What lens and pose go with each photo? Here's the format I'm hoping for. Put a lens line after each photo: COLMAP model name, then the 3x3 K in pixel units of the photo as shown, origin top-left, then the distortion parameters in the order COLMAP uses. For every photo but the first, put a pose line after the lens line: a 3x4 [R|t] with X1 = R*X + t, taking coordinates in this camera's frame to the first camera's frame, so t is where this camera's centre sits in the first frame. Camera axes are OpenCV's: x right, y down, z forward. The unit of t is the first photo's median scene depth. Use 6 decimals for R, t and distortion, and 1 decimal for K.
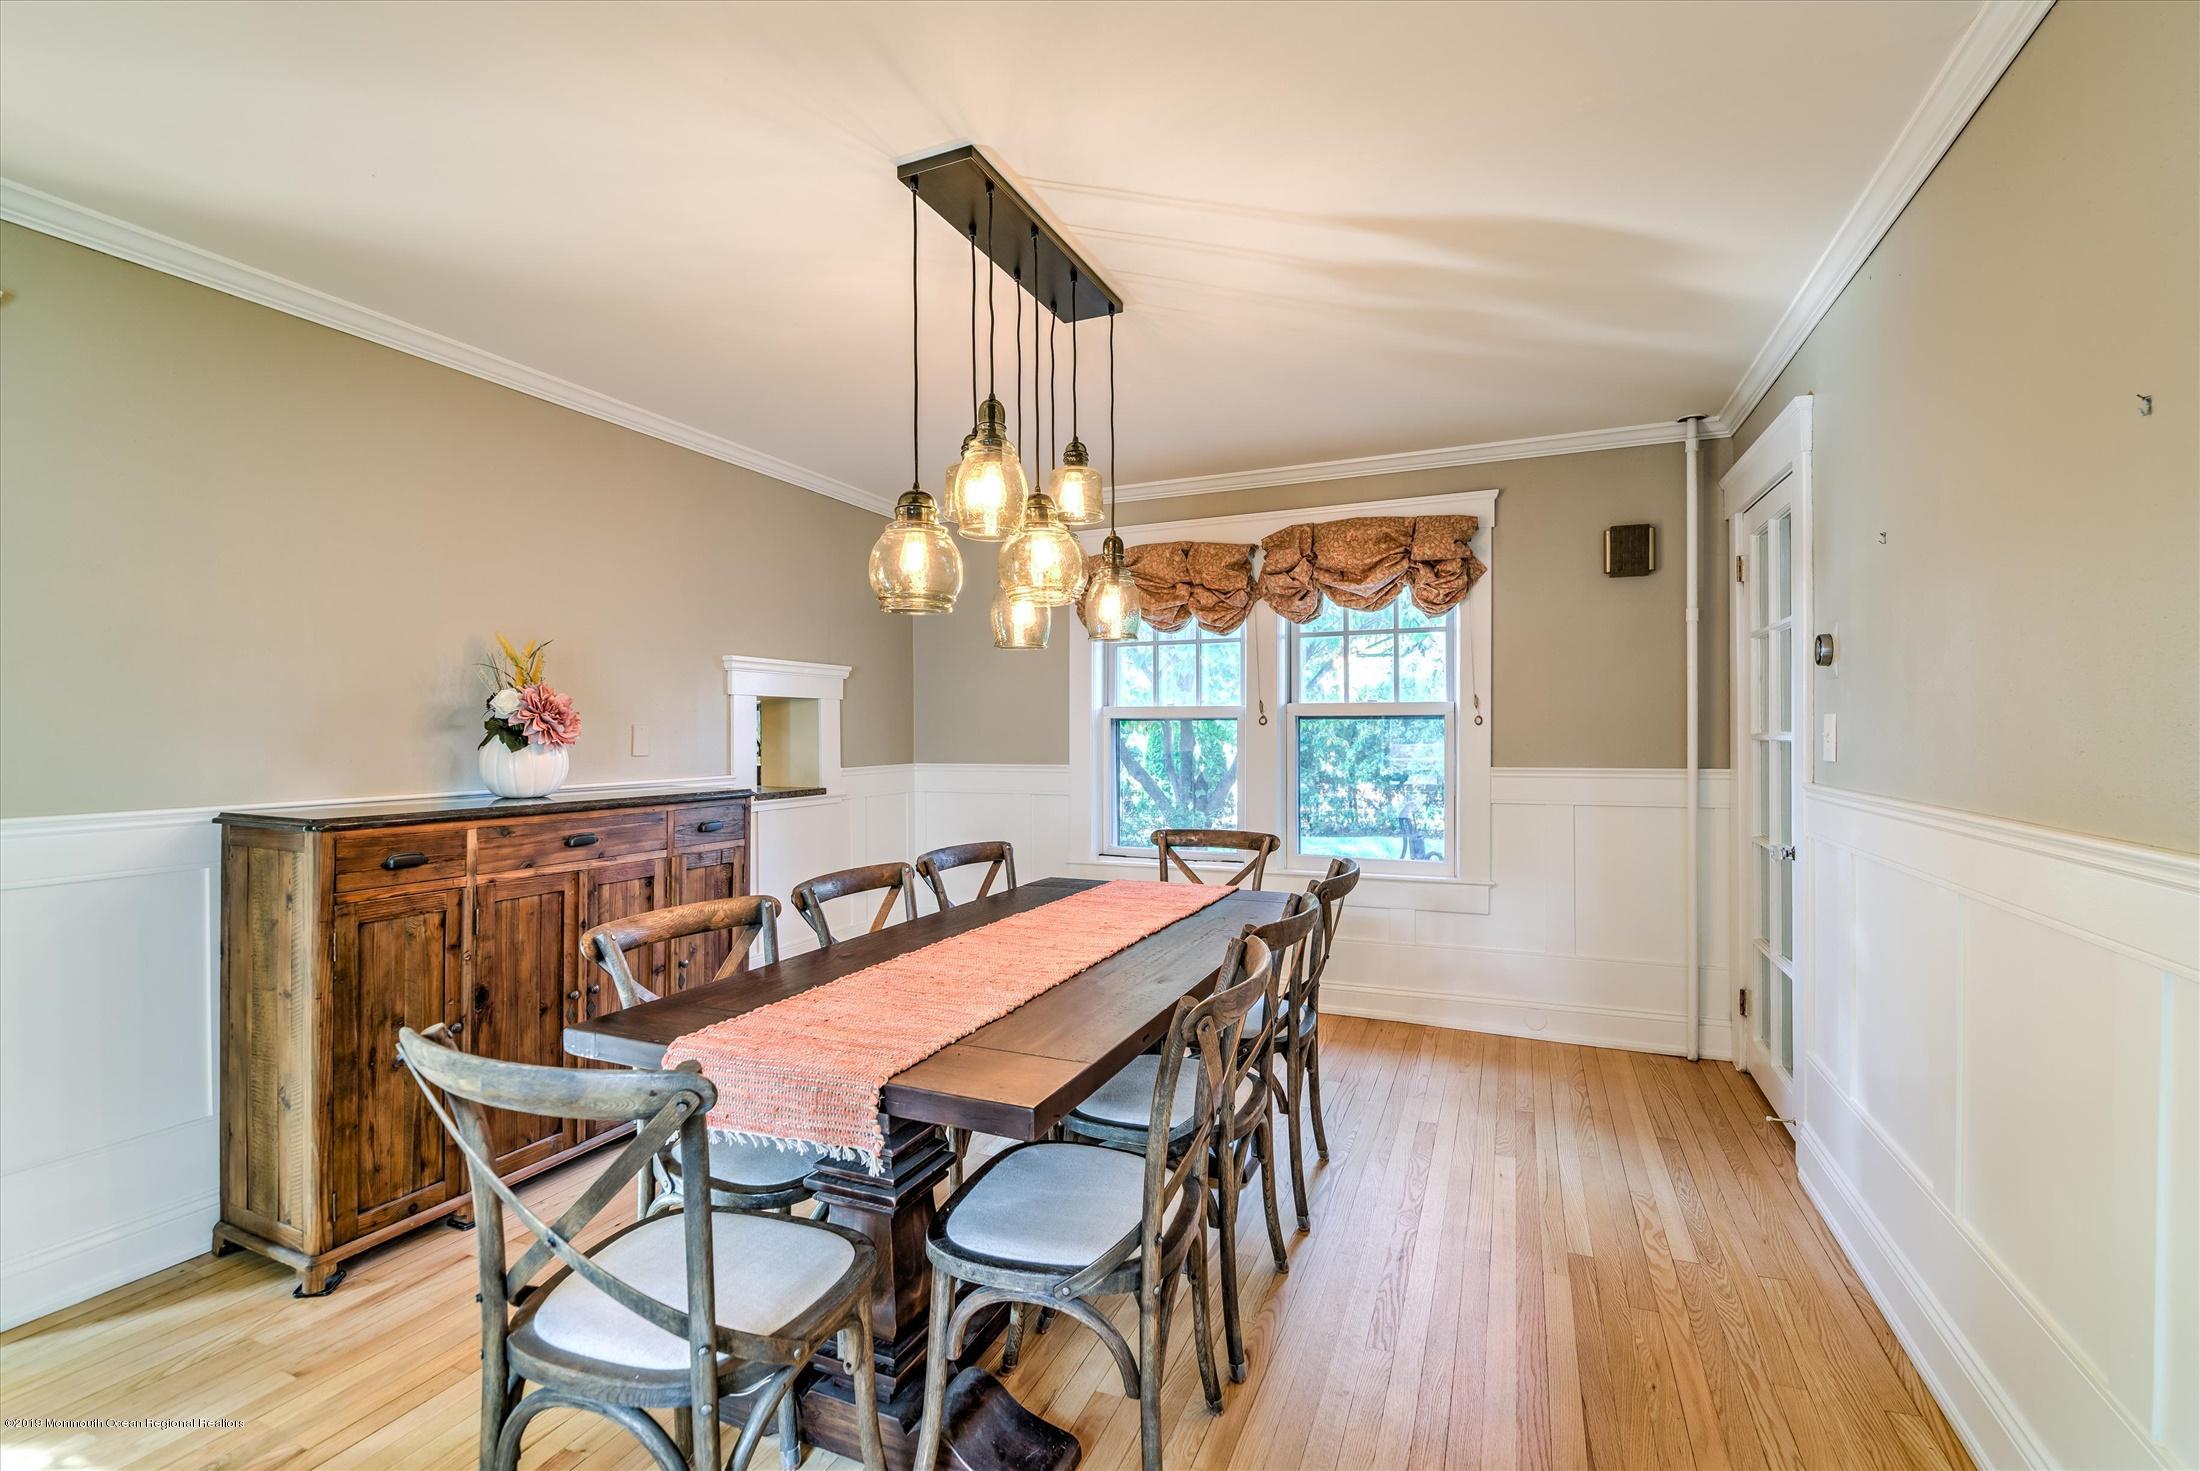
lens RADIAL K [[951.2, 0, 1100.0], [0, 951.2, 735.5], [0, 0, 1]] dist [0.014973, -0.010169]
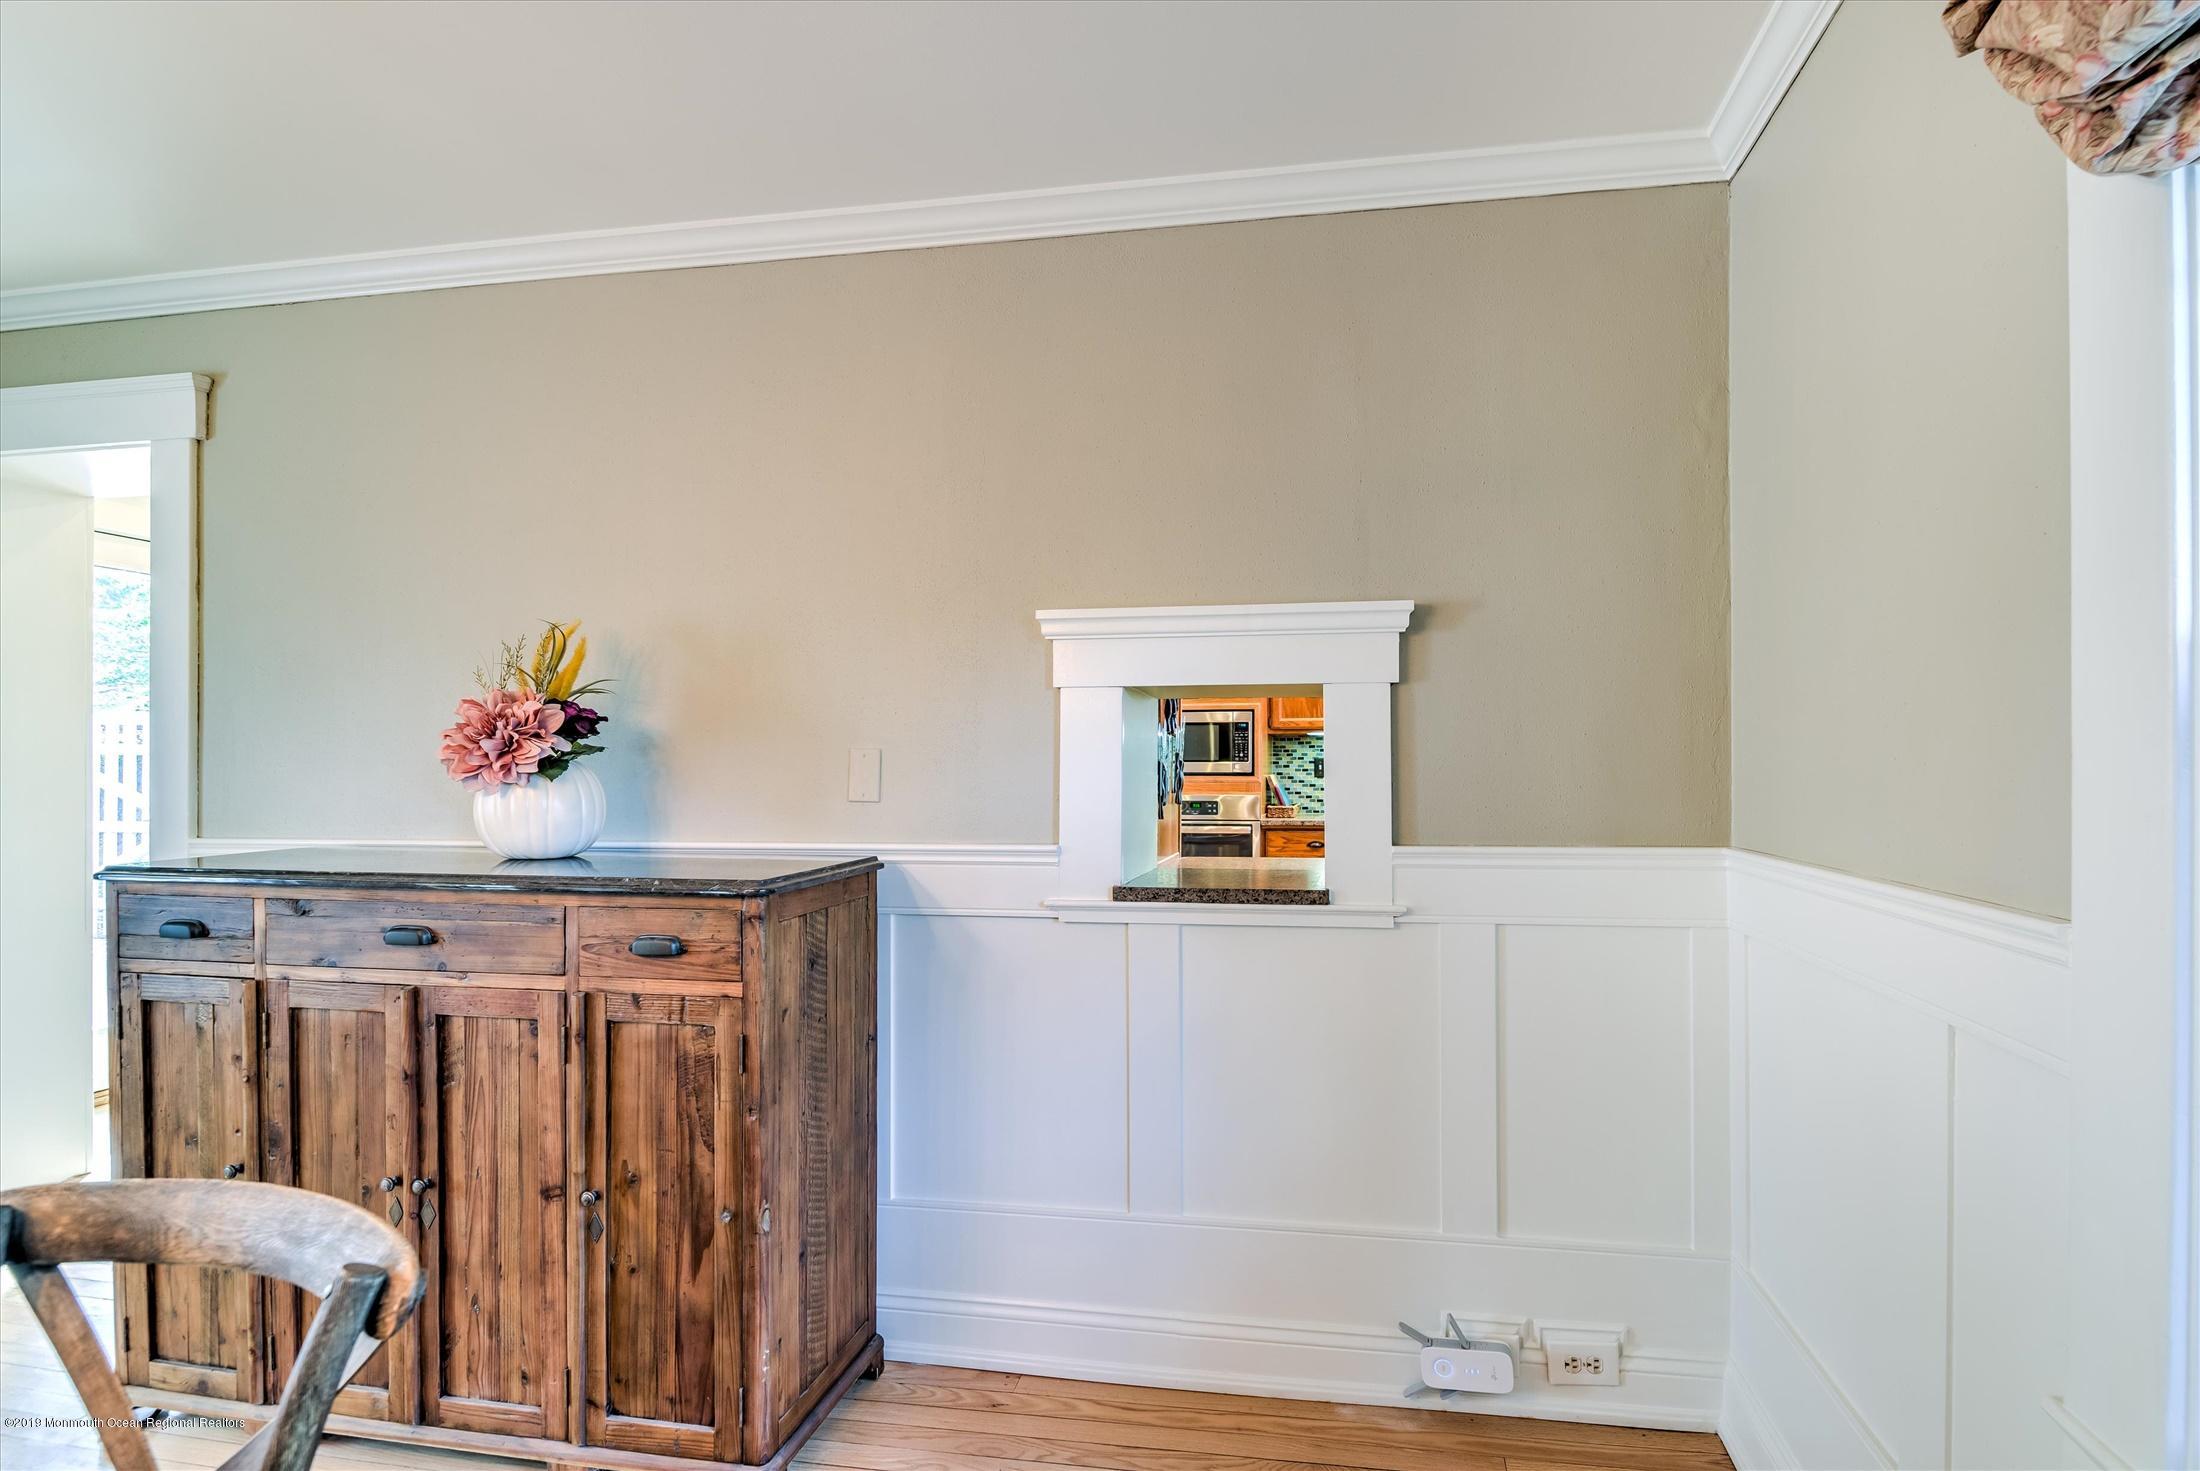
lens RADIAL K [[951.2, 0, 1100.0], [0, 951.2, 735.5], [0, 0, 1]] dist [0.014973, -0.010169]
pose [[0.259056, -0.006170, -0.965842, 0.156312], [-0.001123, 0.999977, -0.006689, -0.015761], [0.965862, 0.002817, 0.259044, 1.149280]]
